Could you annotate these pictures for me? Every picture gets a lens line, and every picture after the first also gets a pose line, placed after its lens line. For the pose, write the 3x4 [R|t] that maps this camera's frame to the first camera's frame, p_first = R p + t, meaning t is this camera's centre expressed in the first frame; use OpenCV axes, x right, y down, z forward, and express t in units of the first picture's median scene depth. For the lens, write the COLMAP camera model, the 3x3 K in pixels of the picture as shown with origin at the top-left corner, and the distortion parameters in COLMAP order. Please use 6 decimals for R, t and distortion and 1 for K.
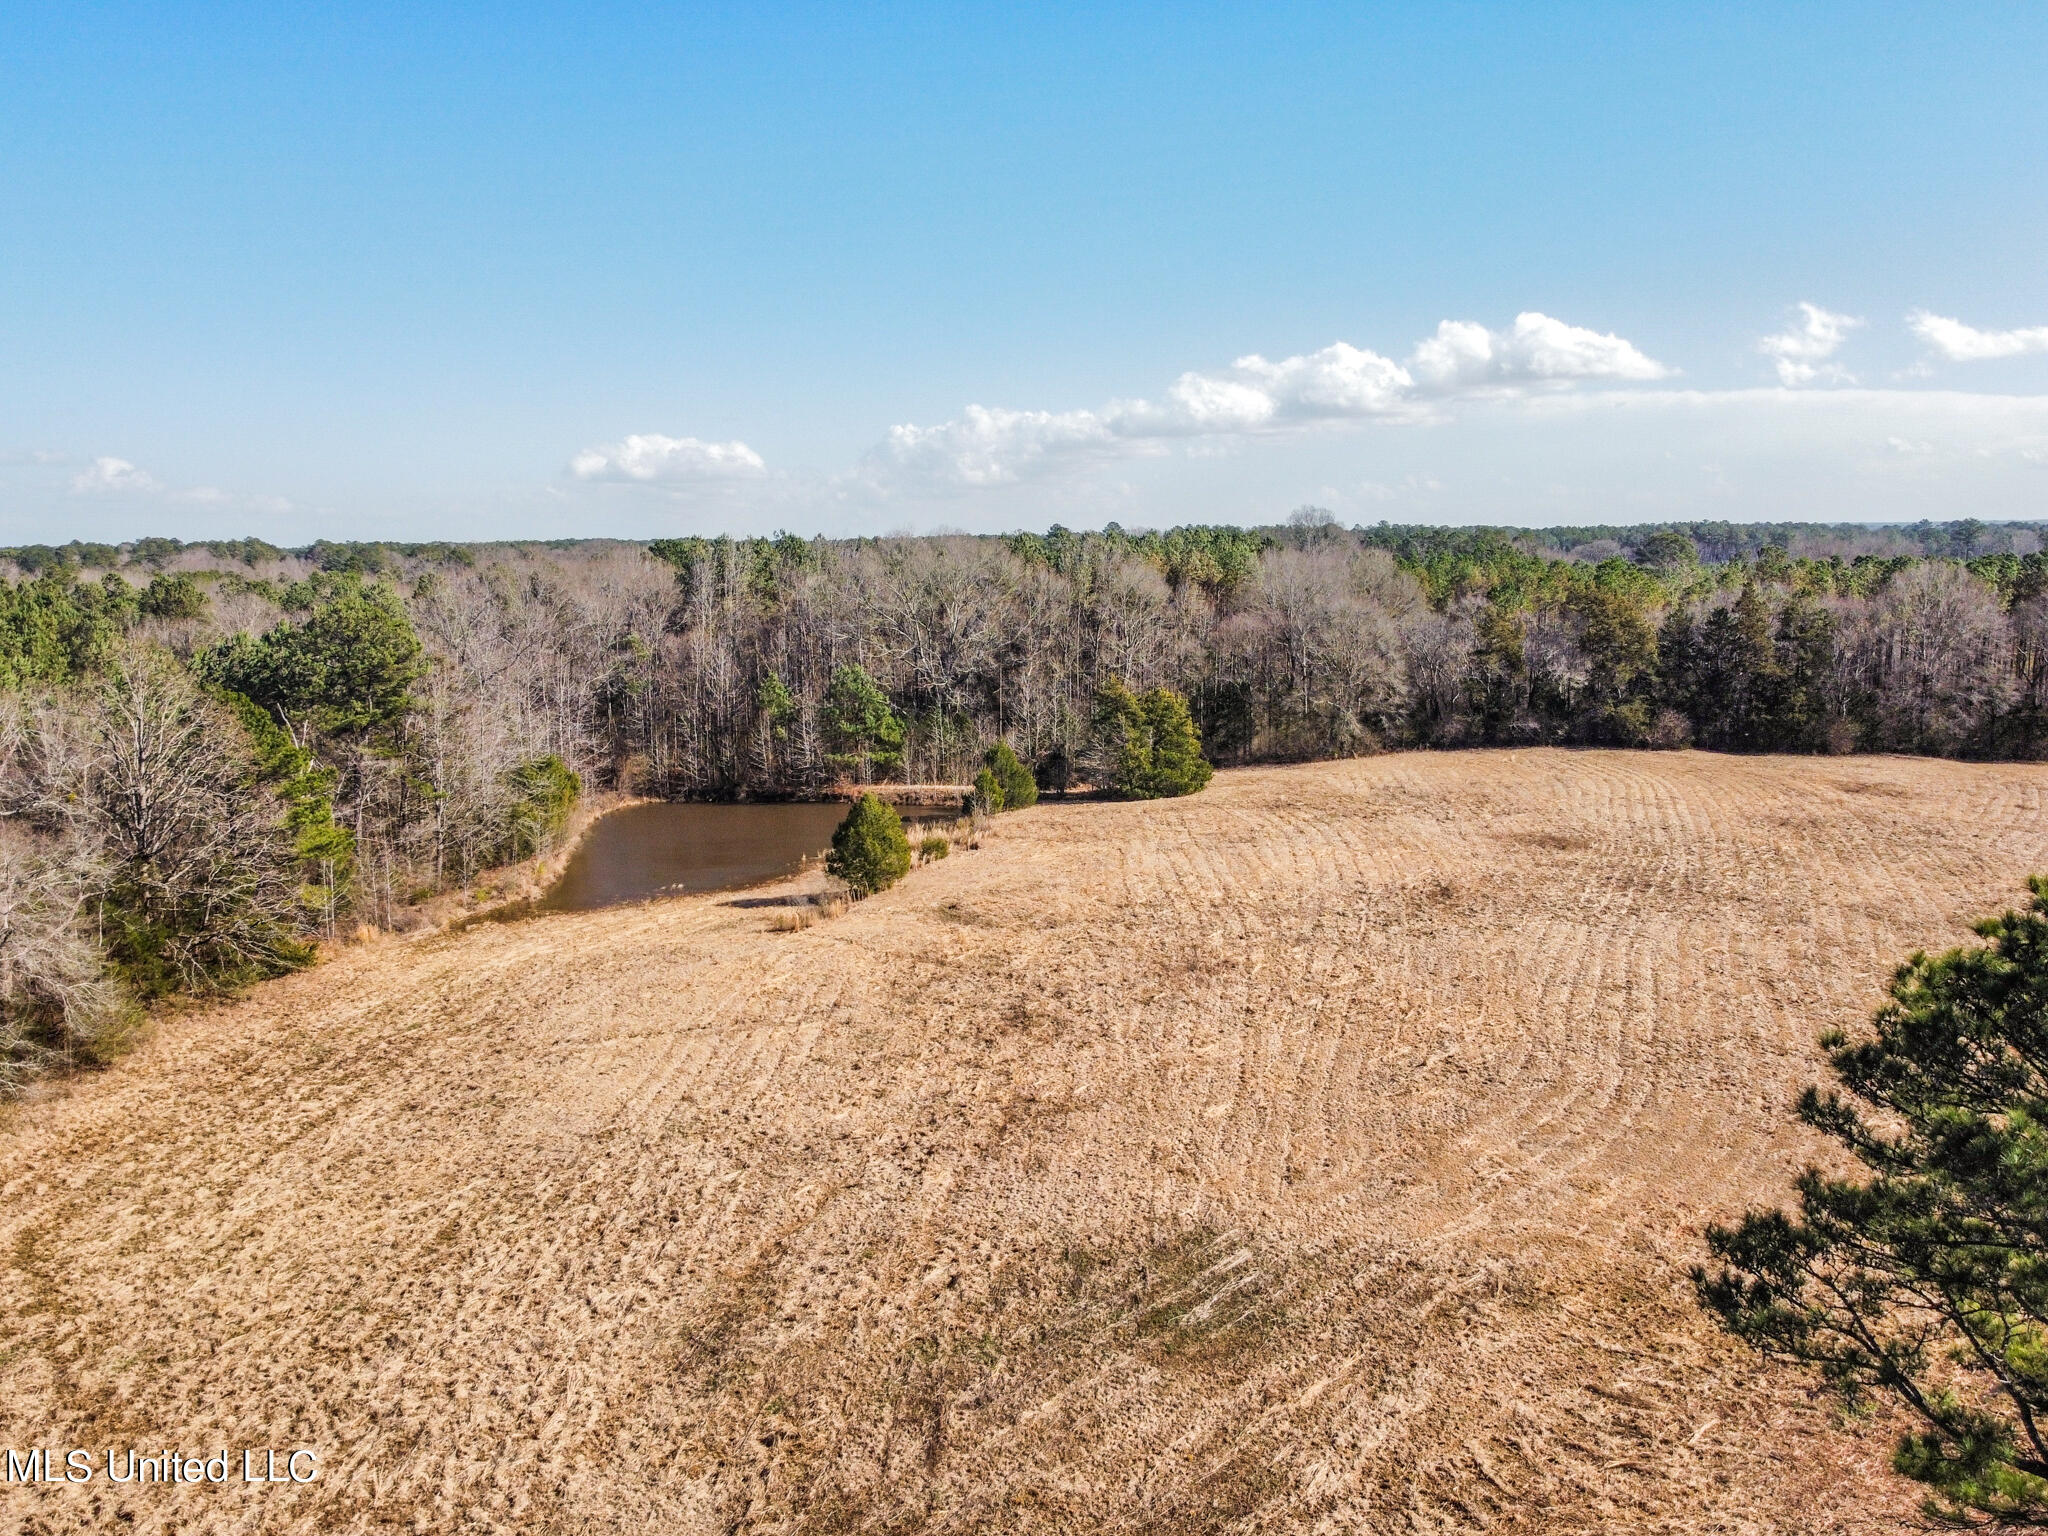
lens RADIAL K [[1608.8, 0, 1025.2], [0, 1608.8, 770.8], [0, 0, 1]] dist [0.007784, 0.007779]
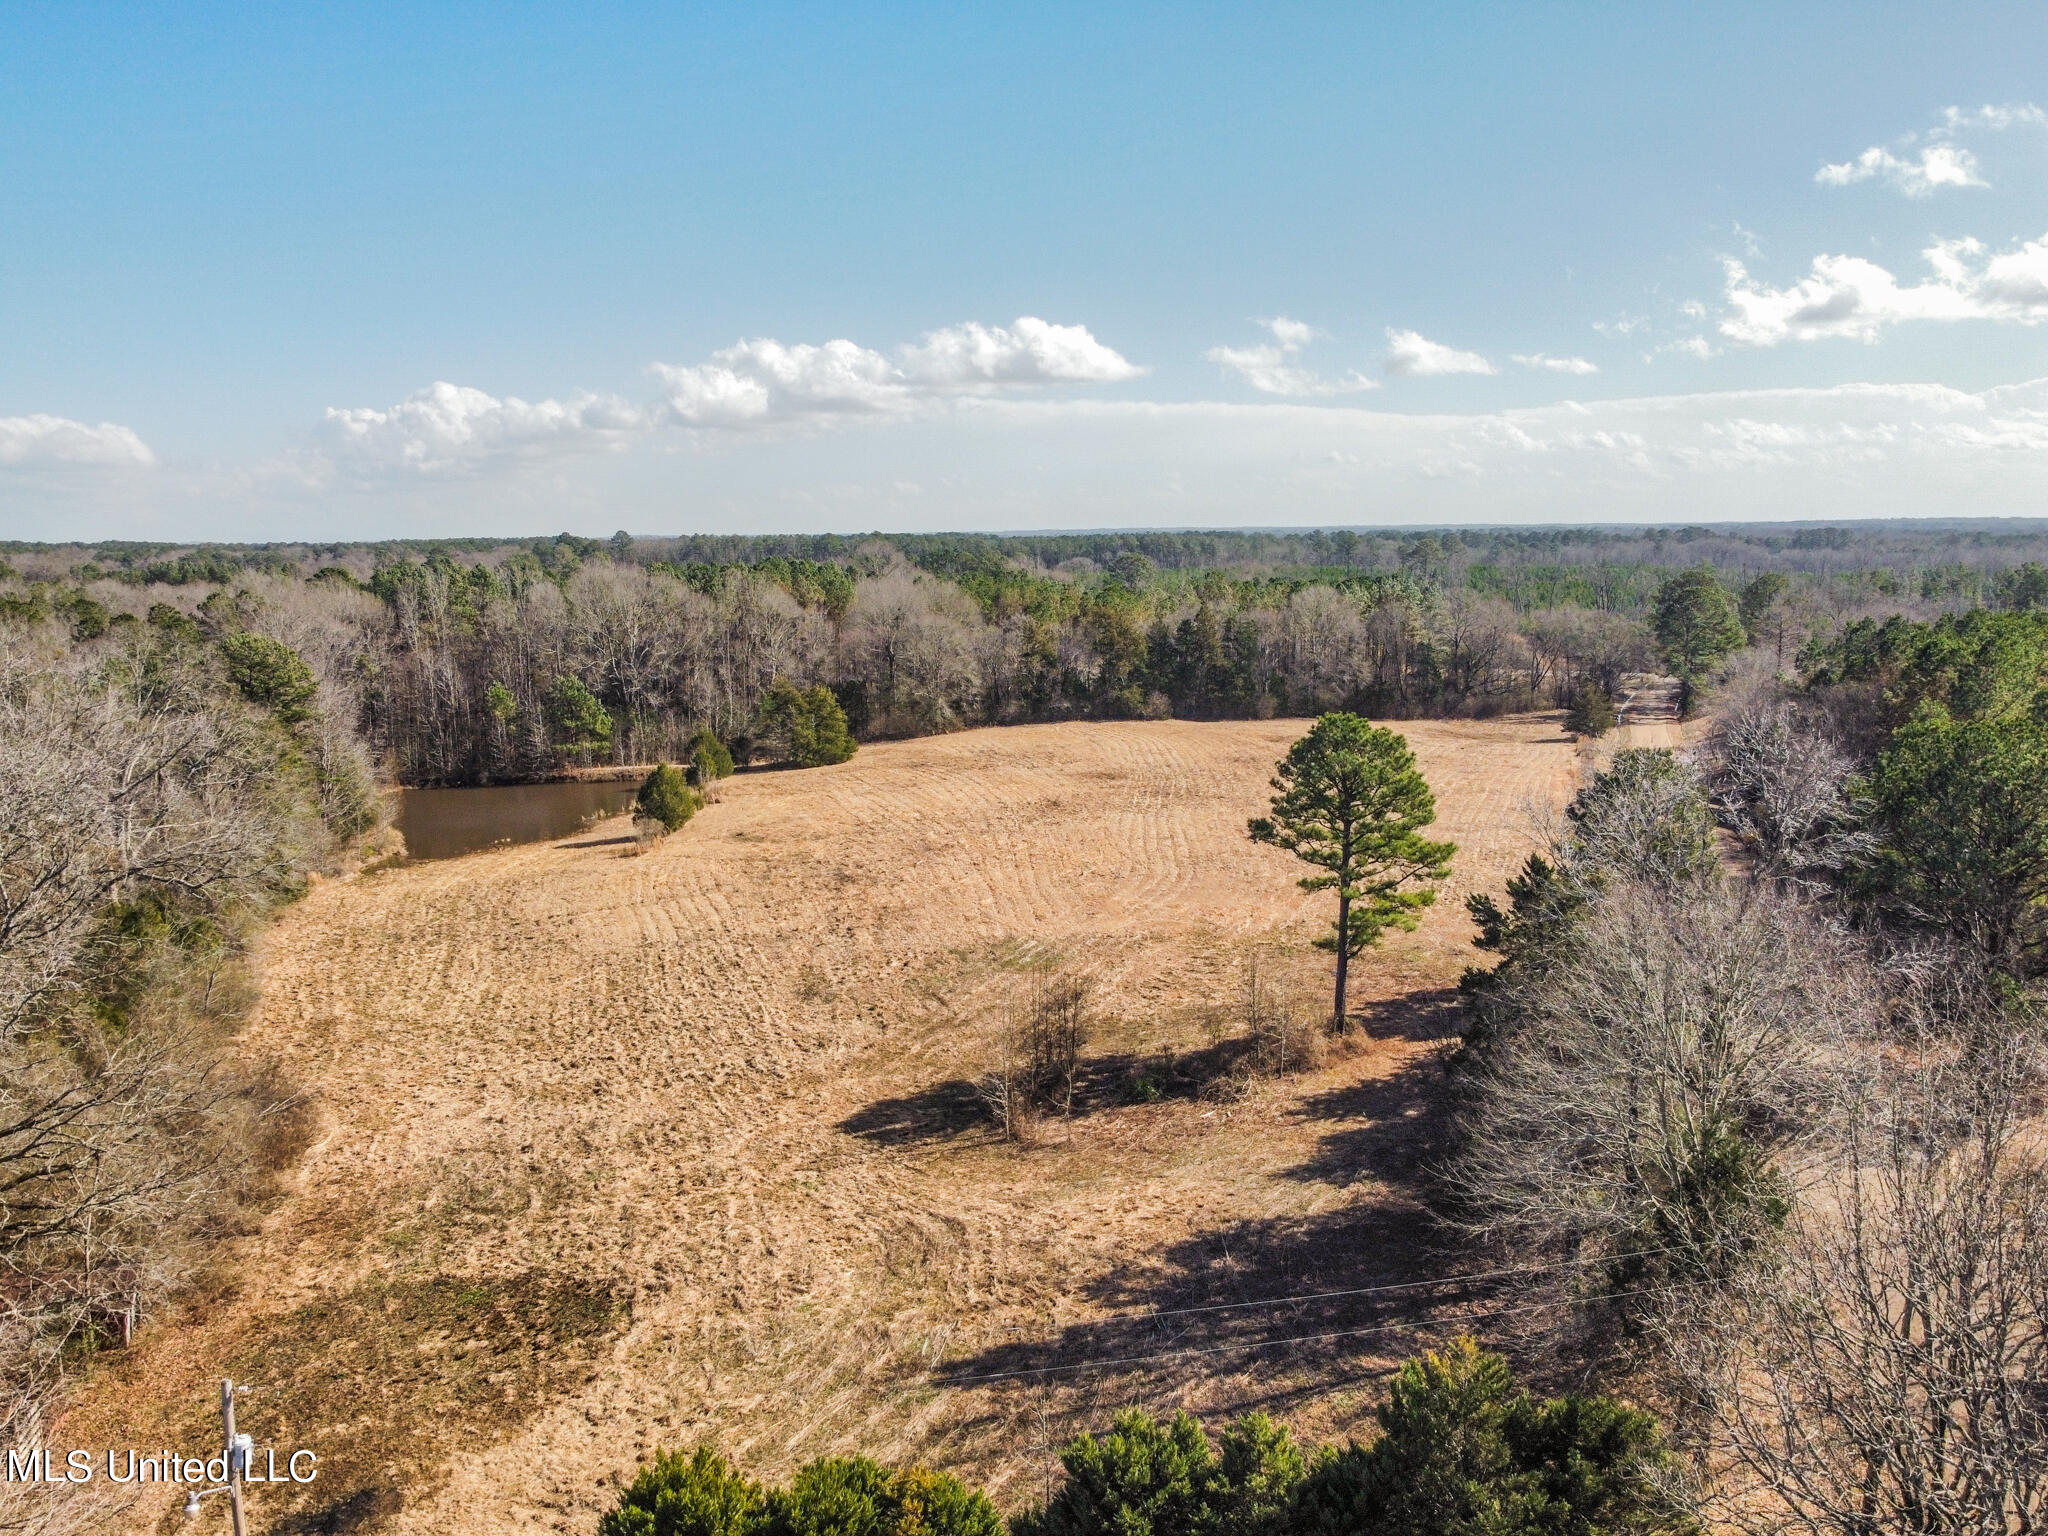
lens RADIAL K [[1608.8, 0, 1025.3], [0, 1608.8, 765.7], [0, 0, 1]] dist [0.007784, 0.007779]
pose [[0.947698, -0.043476, 0.316194, -0.163854], [0.044495, 0.999002, 0.004001, 0.016632], [-0.316052, 0.010278, 0.948686, -0.313603]]
